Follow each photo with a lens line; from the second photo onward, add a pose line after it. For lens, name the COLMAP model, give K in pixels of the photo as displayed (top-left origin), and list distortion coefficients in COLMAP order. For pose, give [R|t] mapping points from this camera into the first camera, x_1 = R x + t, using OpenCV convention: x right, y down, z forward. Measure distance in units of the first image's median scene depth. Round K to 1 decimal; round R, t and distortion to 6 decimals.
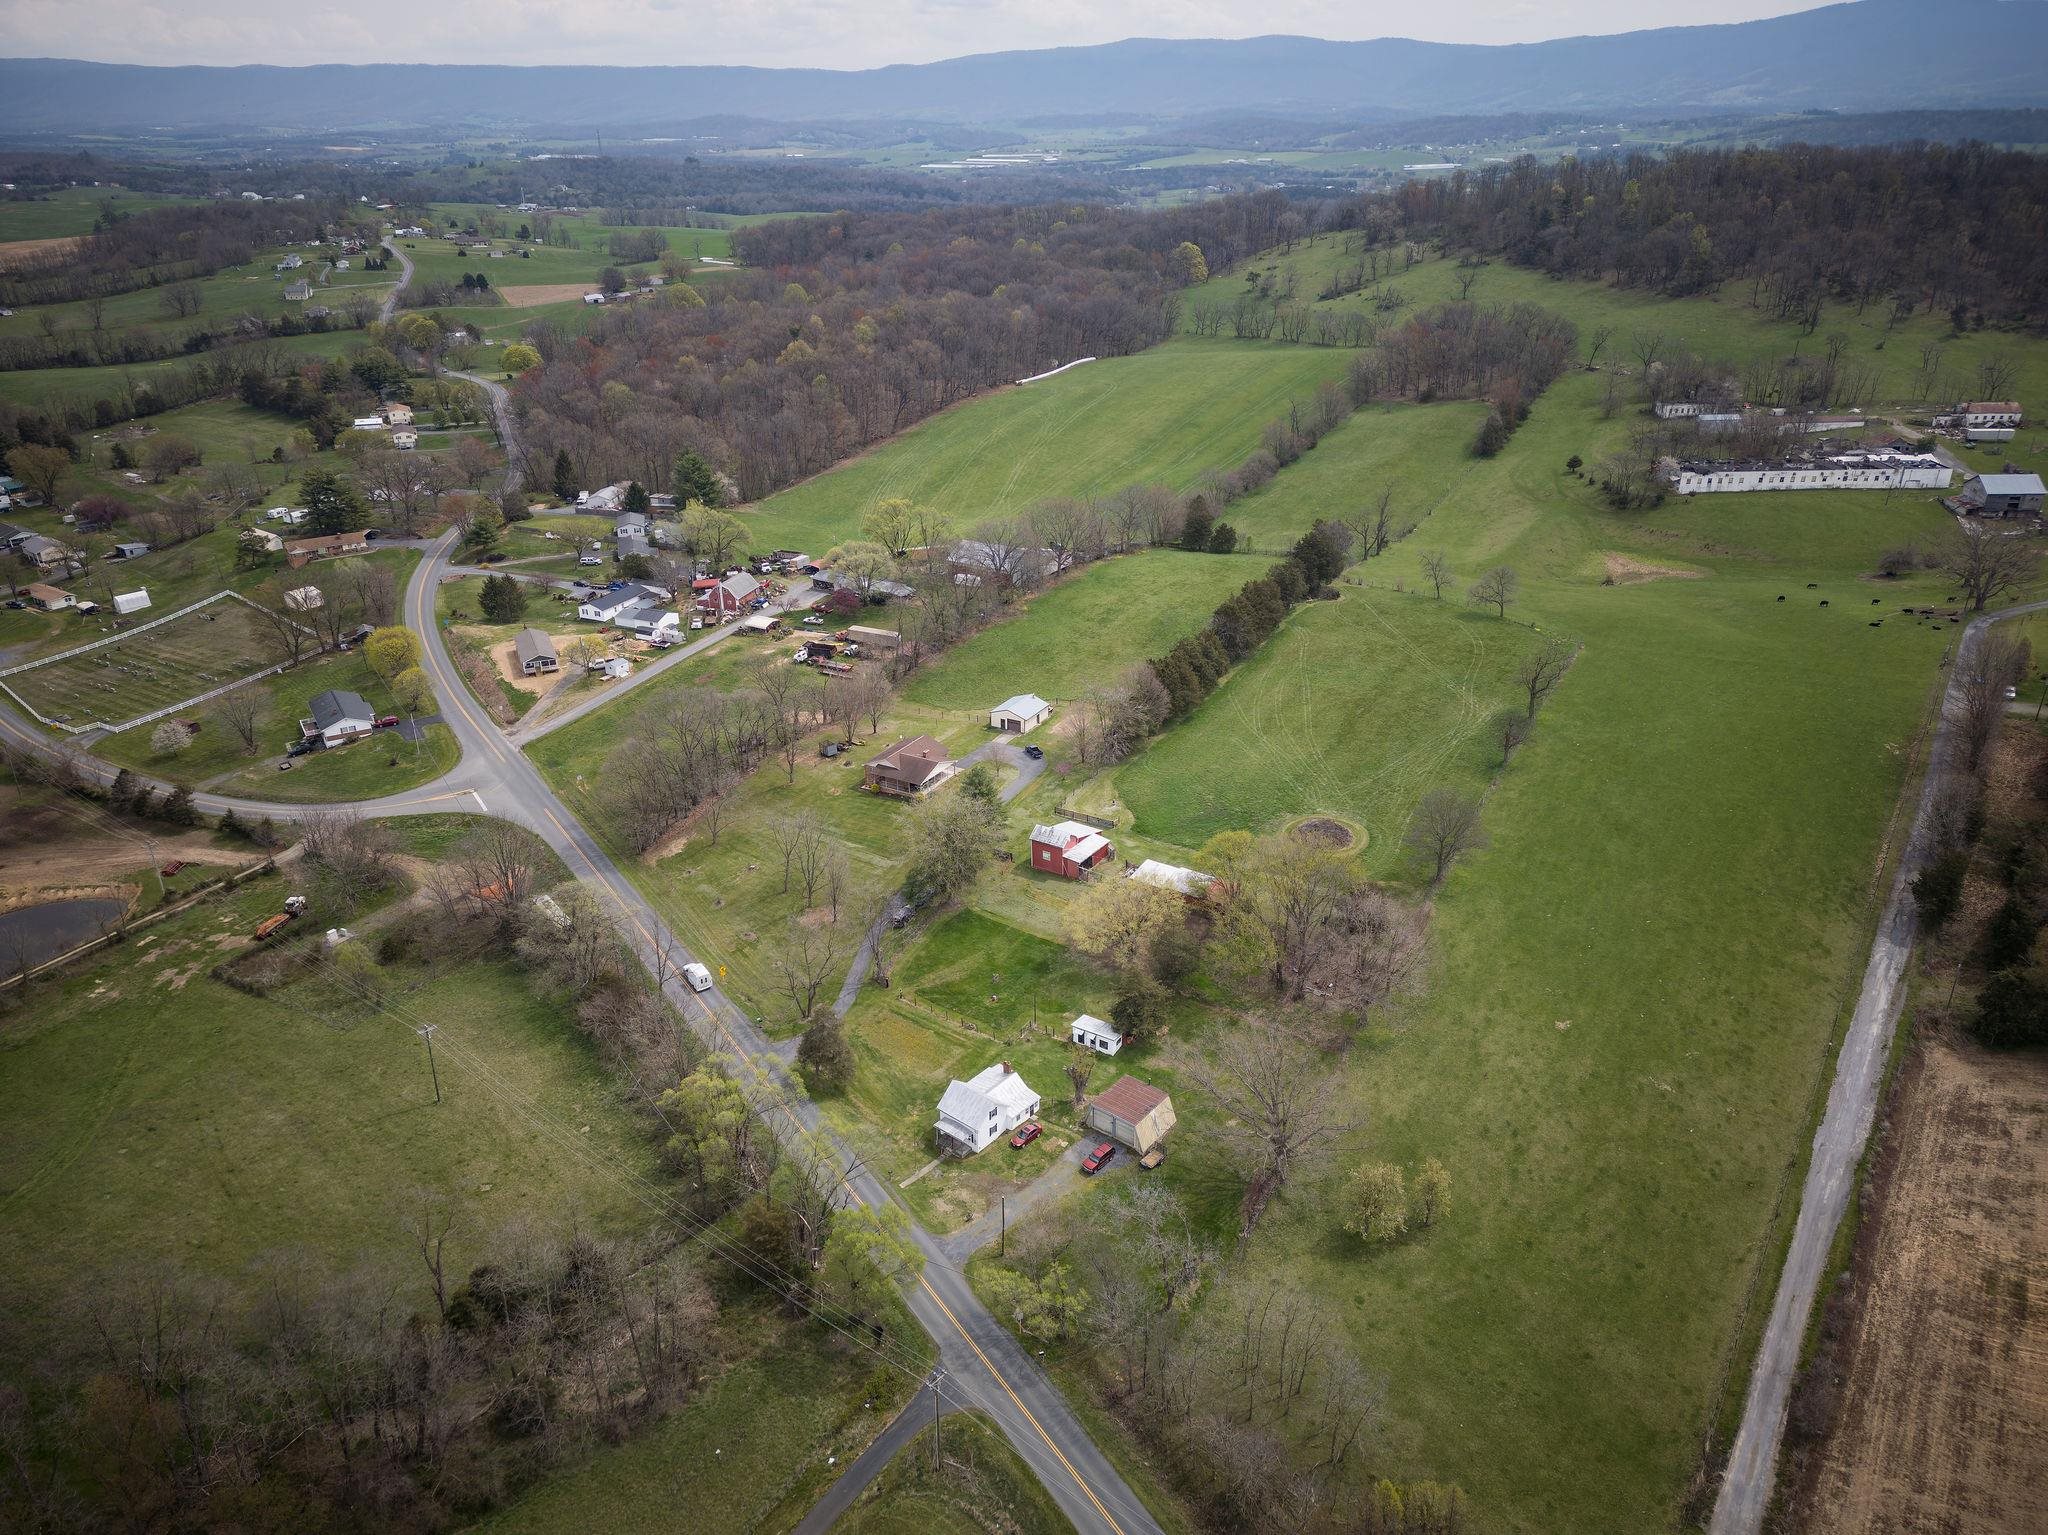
lens RADIAL K [[1431.4, 0, 1028.1], [0, 1431.4, 770.5], [0, 0, 1]] dist [0.088824, -0.061543]
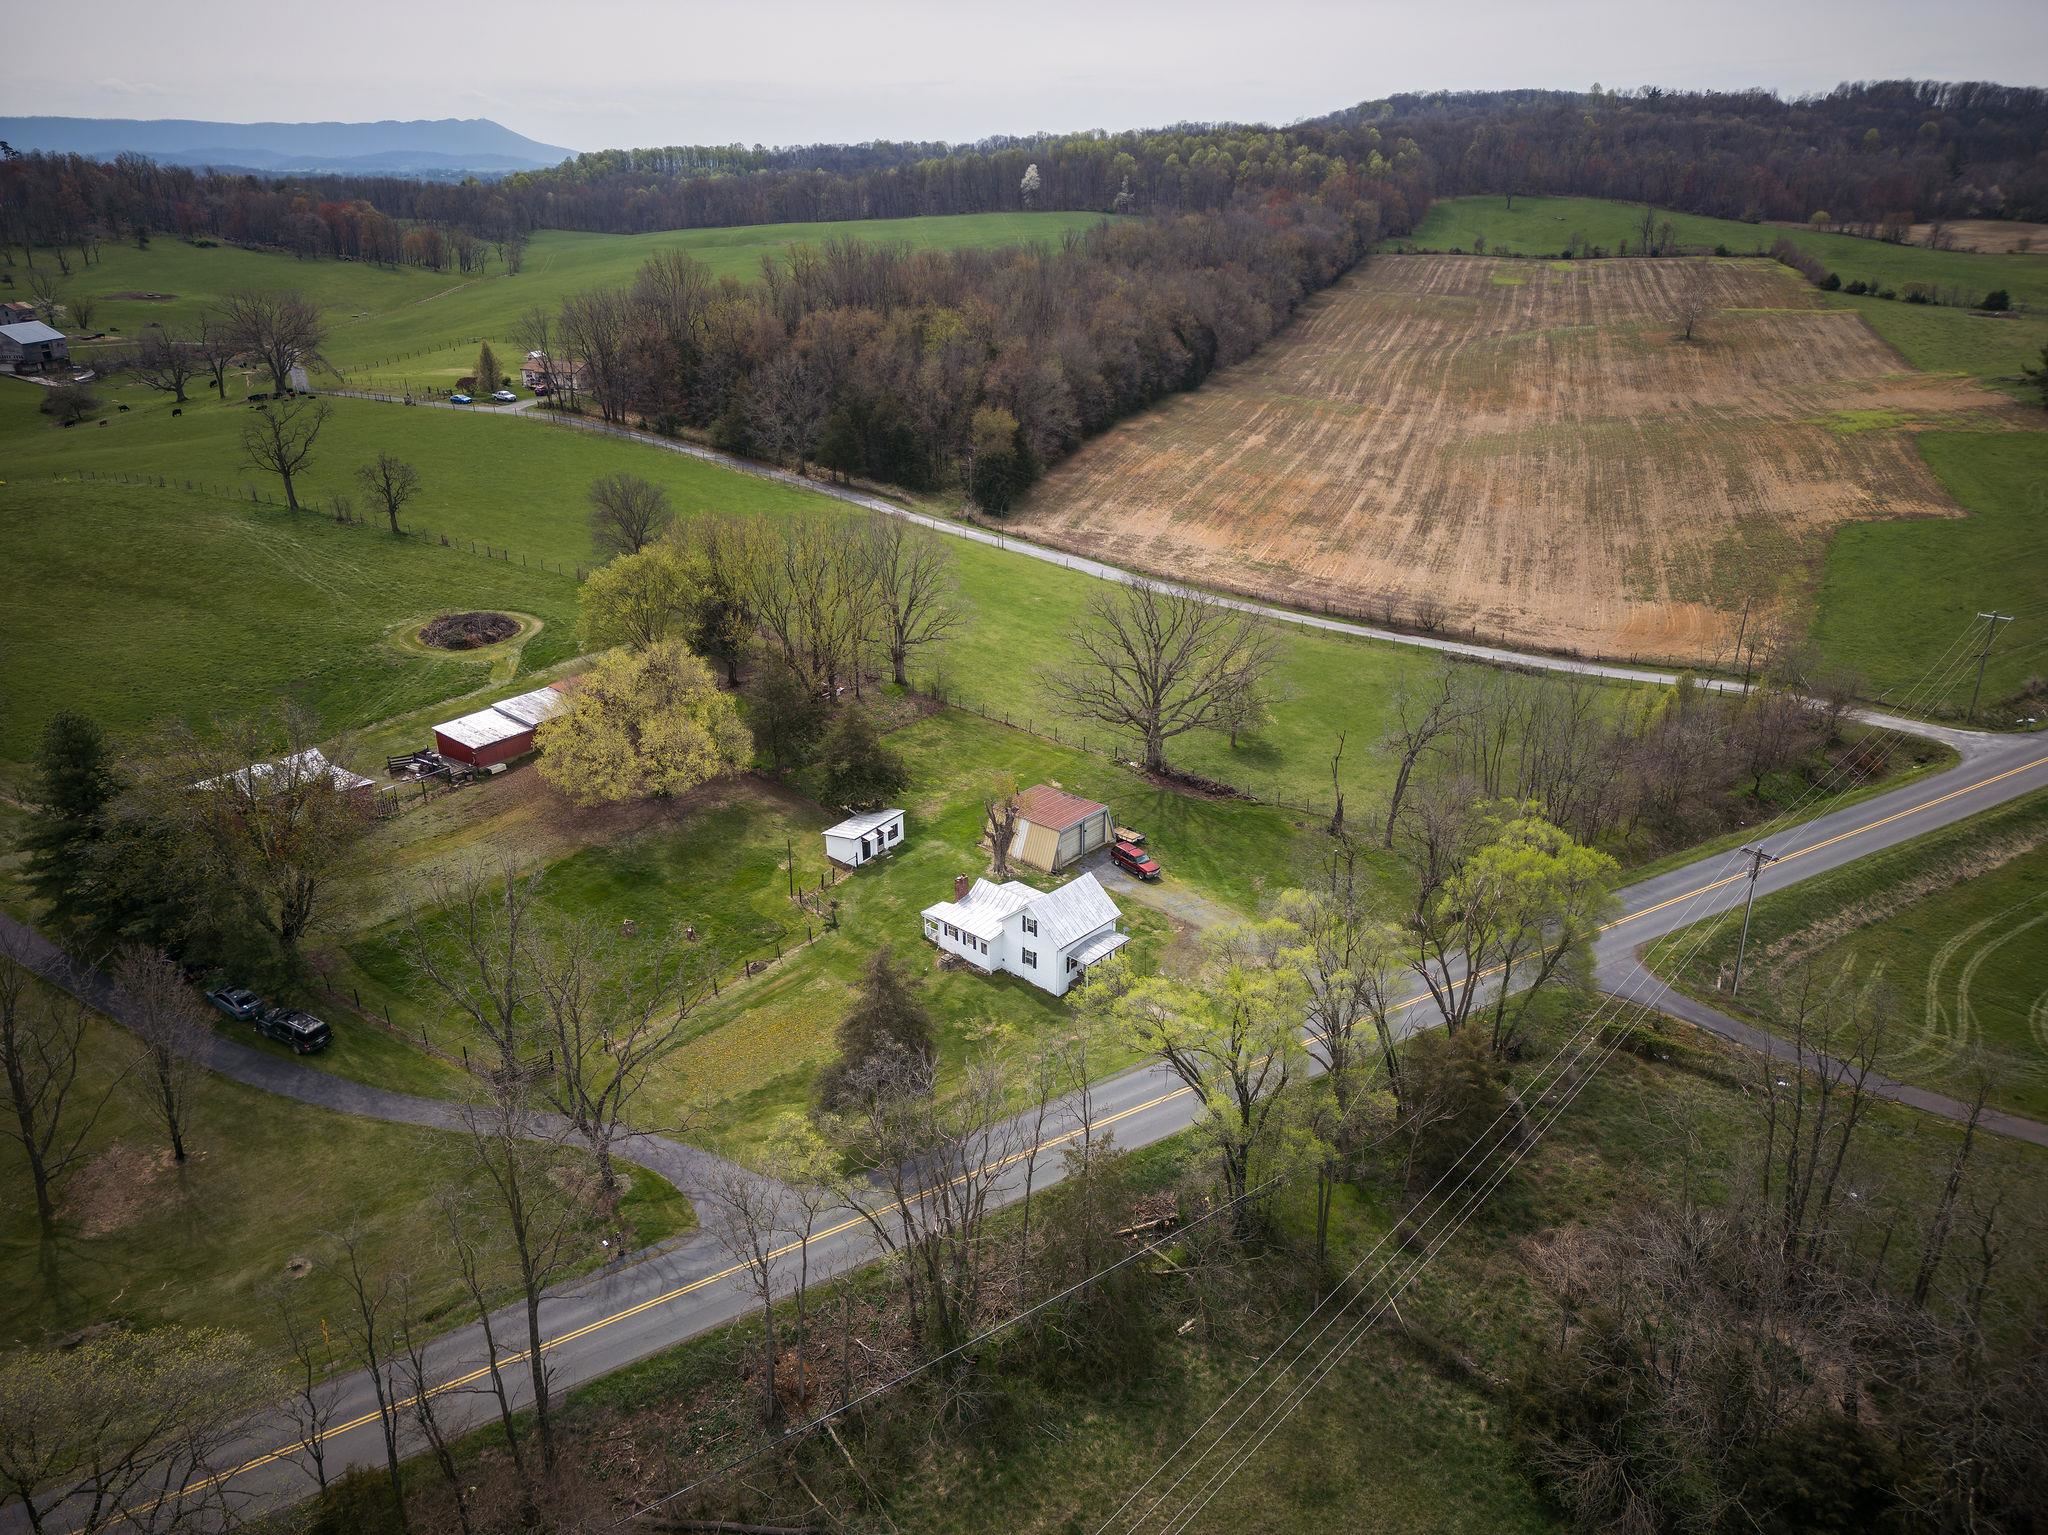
lens RADIAL K [[1431.4, 0, 1030.3], [0, 1431.4, 760.8], [0, 0, 1]] dist [0.088824, -0.061543]
pose [[0.029228, -0.367035, 0.929748, -0.304764], [0.420001, 0.848561, 0.321782, -0.007599], [-0.907053, 0.381090, 0.178957, 0.481740]]
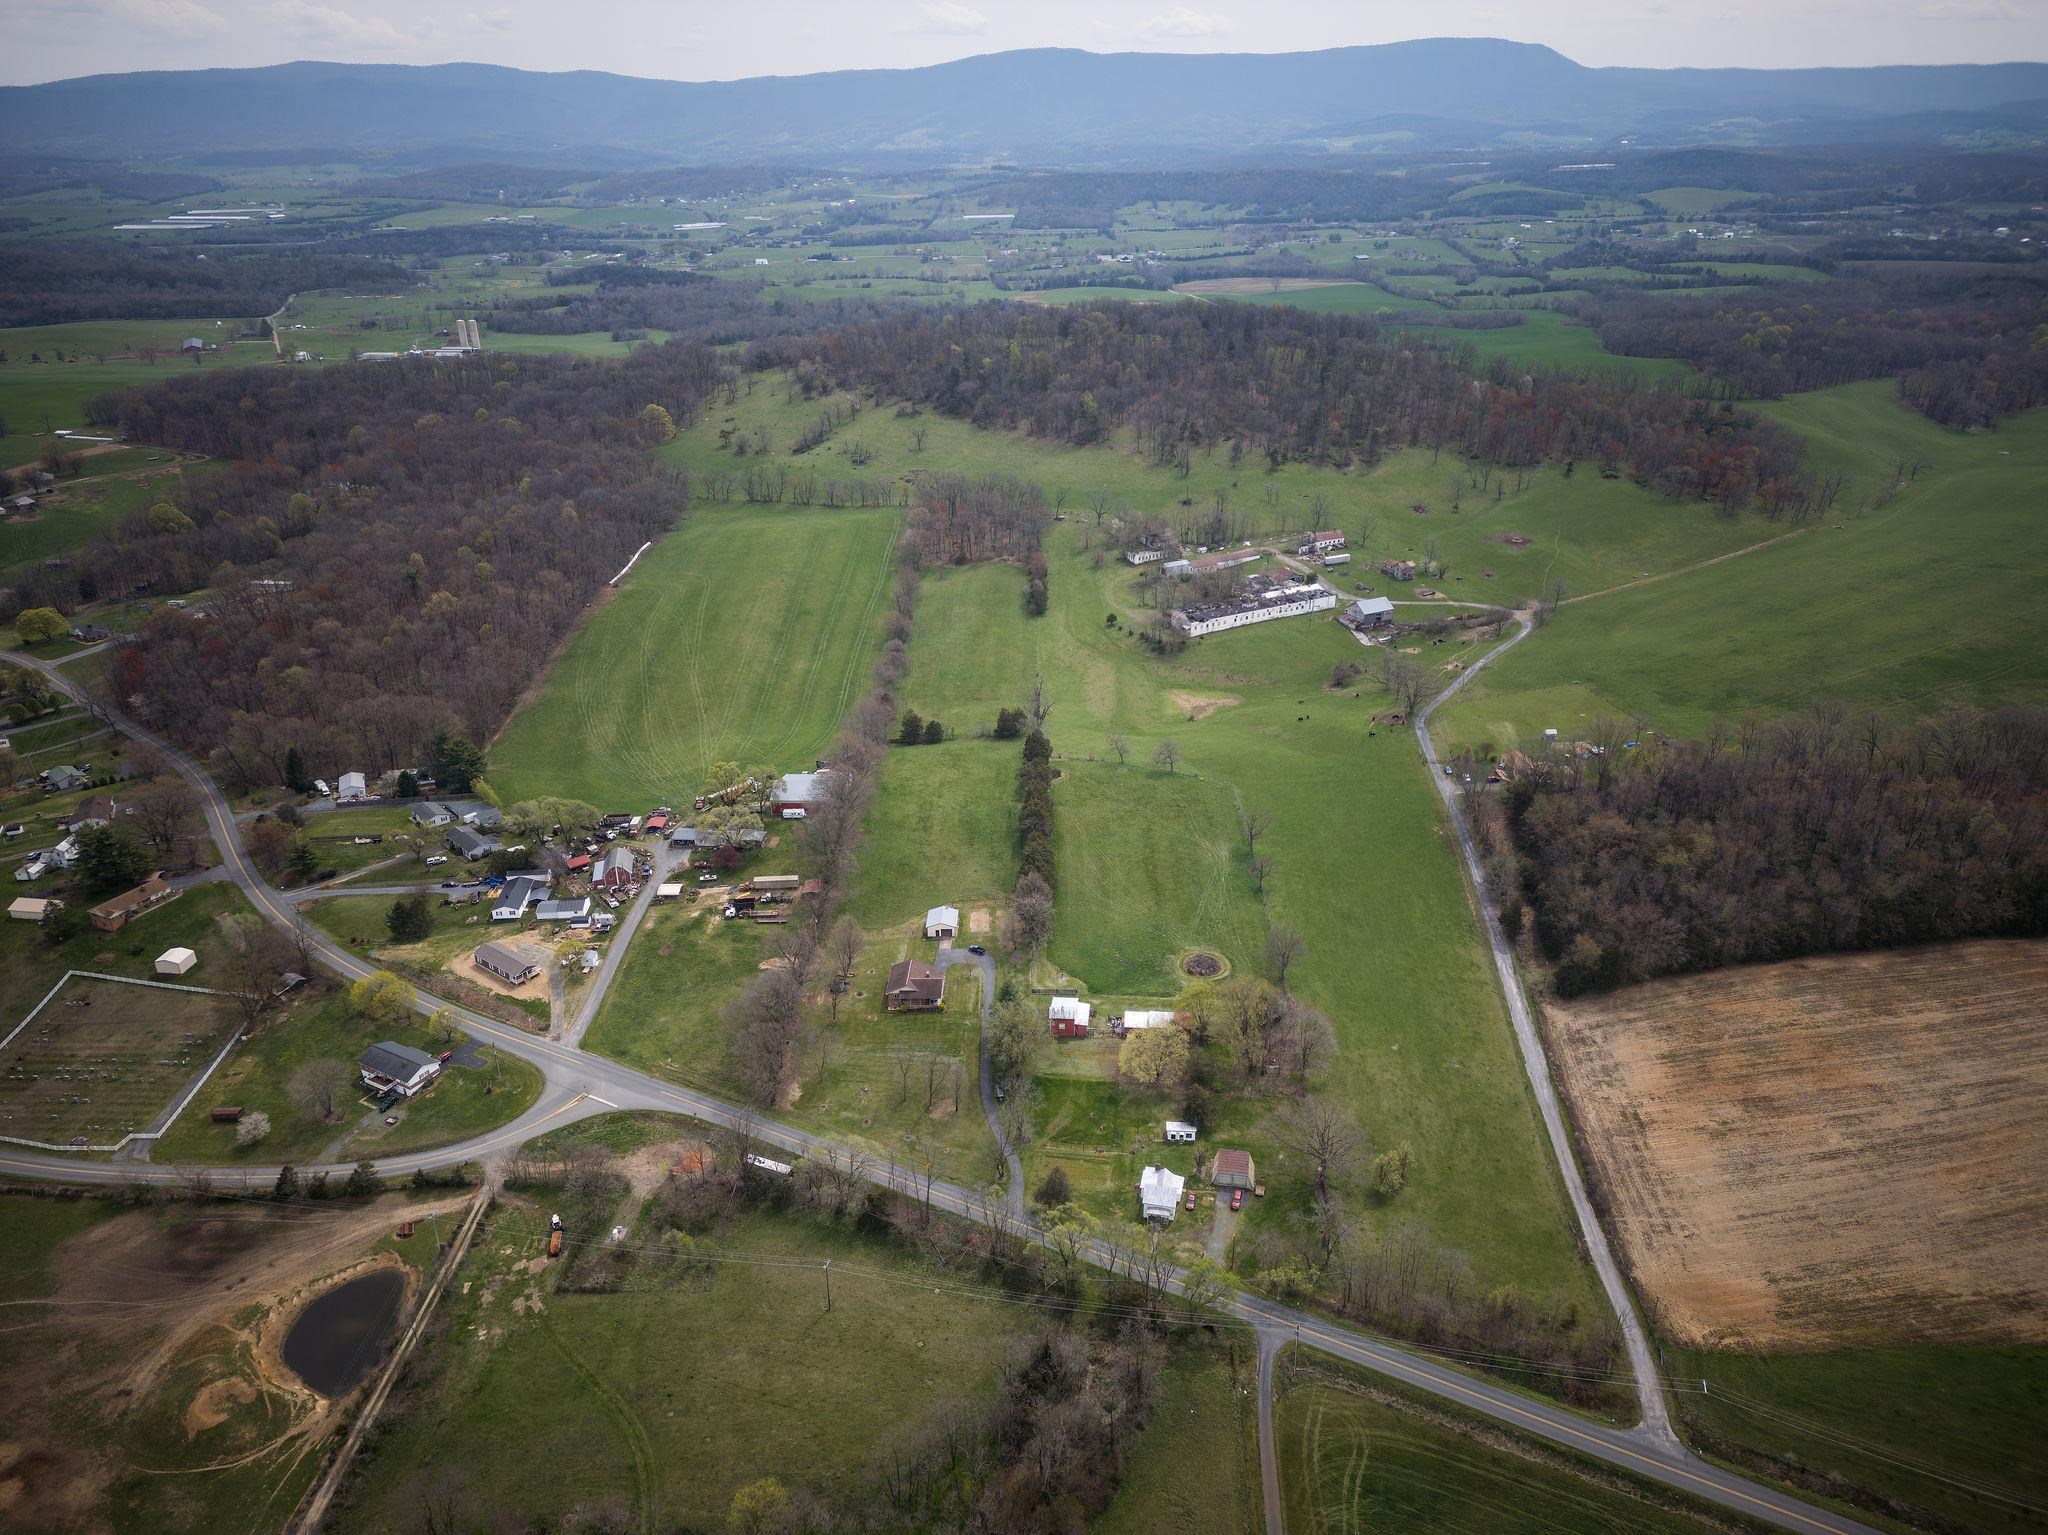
lens RADIAL K [[1431.4, 0, 1029.5], [0, 1431.4, 770.1], [0, 0, 1]] dist [0.088824, -0.061543]
pose [[0.879922, -0.200036, 0.430957, -0.442823], [0.204219, 0.978222, 0.037088, -0.193399], [-0.428990, 0.055375, 0.901610, -0.274669]]
